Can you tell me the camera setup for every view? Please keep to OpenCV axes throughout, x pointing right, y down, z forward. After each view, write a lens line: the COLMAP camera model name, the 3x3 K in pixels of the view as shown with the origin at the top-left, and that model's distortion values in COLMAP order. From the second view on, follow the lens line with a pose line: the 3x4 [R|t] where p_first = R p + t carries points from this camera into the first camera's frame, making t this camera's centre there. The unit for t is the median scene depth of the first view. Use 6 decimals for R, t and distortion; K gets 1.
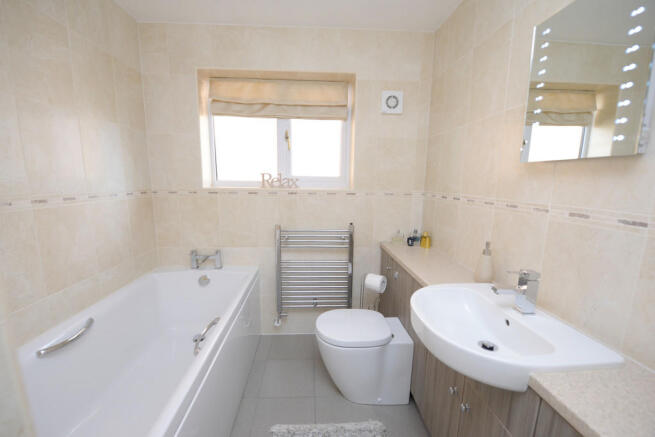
lens RADIAL K [[261.6, 0, 323.2], [0, 261.6, 225.8], [0, 0, 1]] dist [-0.022371, 0.000189]
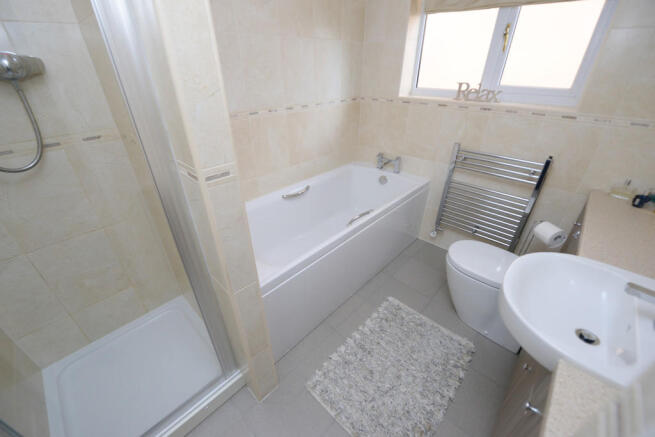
lens RADIAL K [[261.6, 0, 323.2], [0, 261.6, 225.8], [0, 0, 1]] dist [-0.022371, 0.000189]
pose [[0.688111, 0.362754, -0.628421, 0.198311], [-0.109110, 0.907946, 0.404635, -0.059250], [0.717355, -0.209867, 0.664347, -0.066359]]
